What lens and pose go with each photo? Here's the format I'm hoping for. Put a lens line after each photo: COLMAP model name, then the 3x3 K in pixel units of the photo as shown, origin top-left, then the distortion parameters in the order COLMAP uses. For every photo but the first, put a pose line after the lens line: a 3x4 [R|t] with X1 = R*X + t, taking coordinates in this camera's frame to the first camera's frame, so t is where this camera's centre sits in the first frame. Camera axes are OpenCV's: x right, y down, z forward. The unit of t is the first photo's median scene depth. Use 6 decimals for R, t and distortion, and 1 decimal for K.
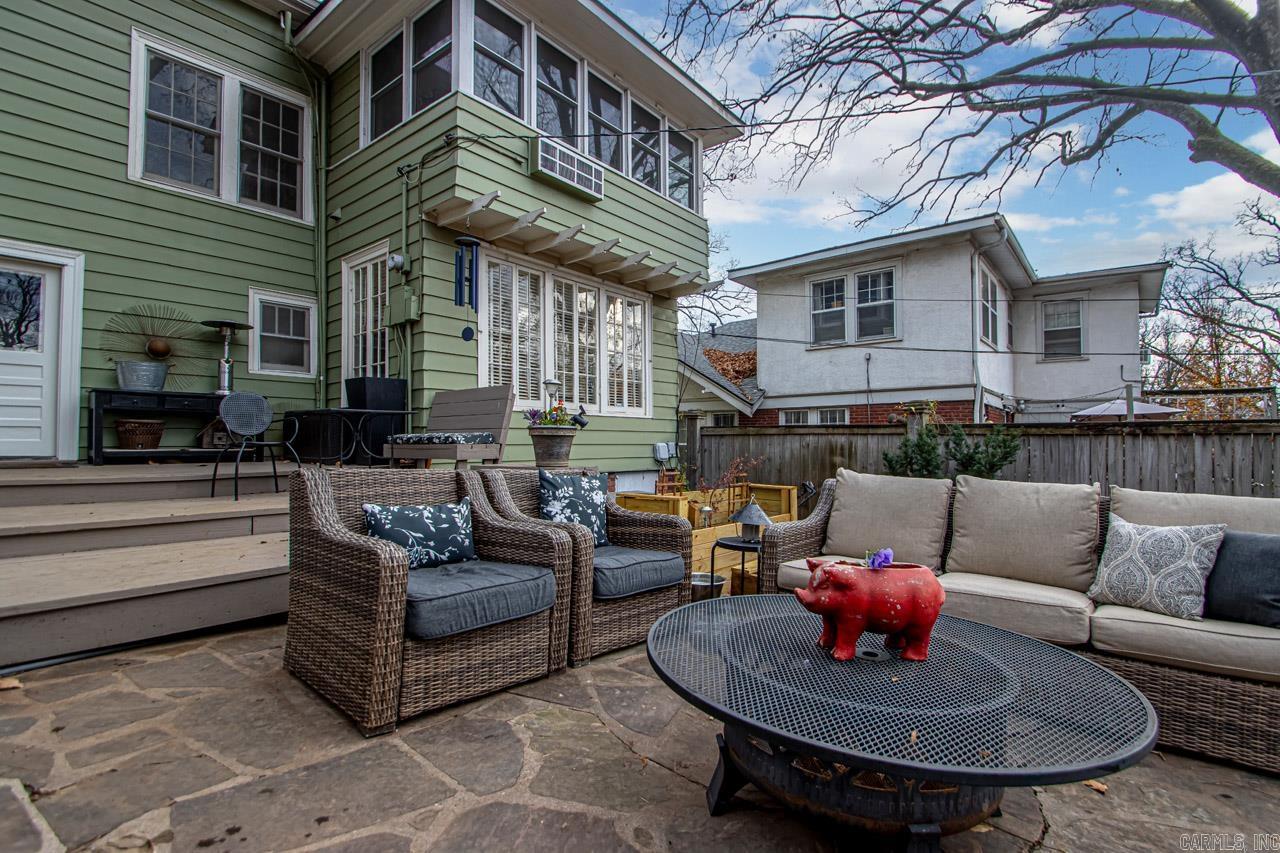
lens RADIAL K [[597.4, 0, 652.1], [0, 597.4, 427.4], [0, 0, 1]] dist [0.013634, -0.015238]
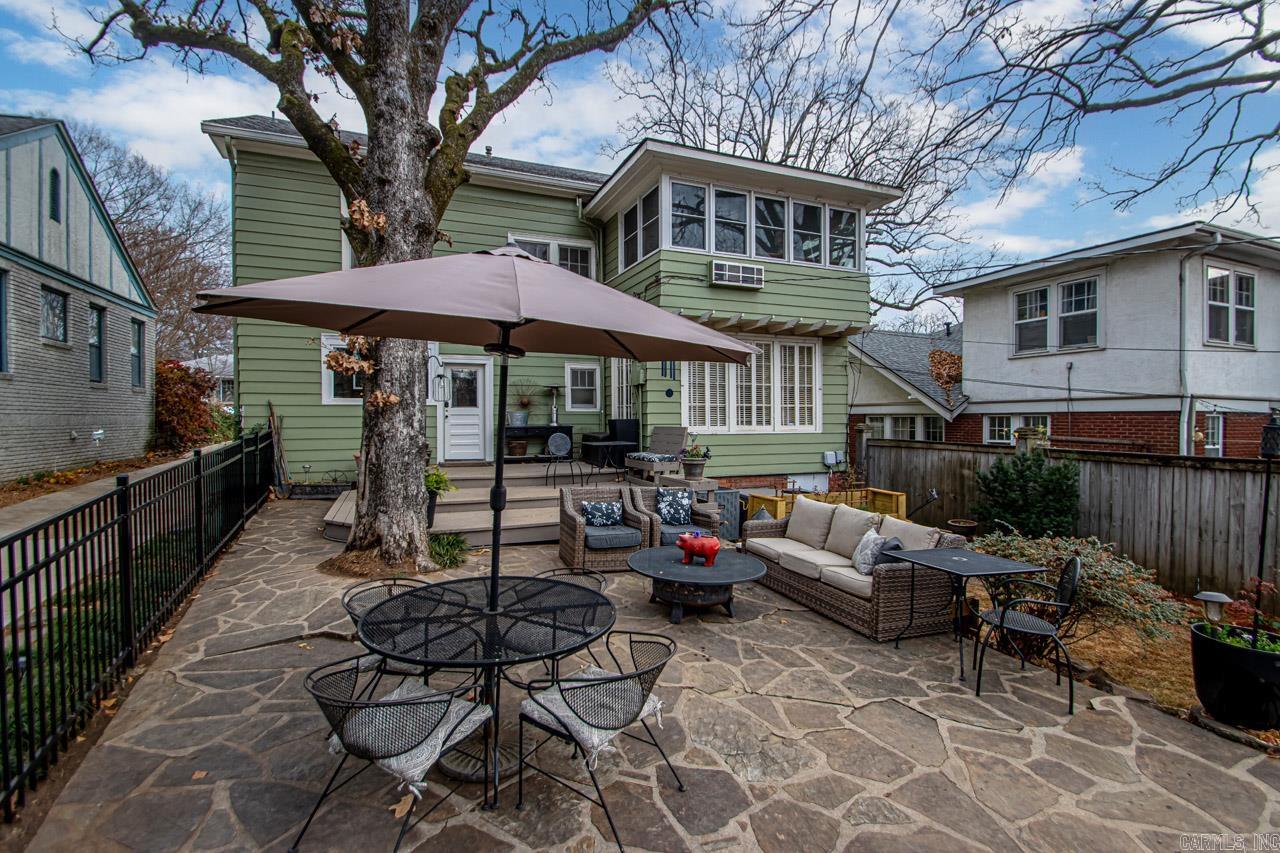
lens RADIAL K [[597.4, 0, 649.4], [0, 597.4, 428.8], [0, 0, 1]] dist [0.013634, -0.015238]
pose [[0.881545, 0.007604, -0.472039, 0.376556], [0.013078, 0.999093, 0.040518, -0.108117], [0.471919, -0.041891, 0.880646, -0.436120]]
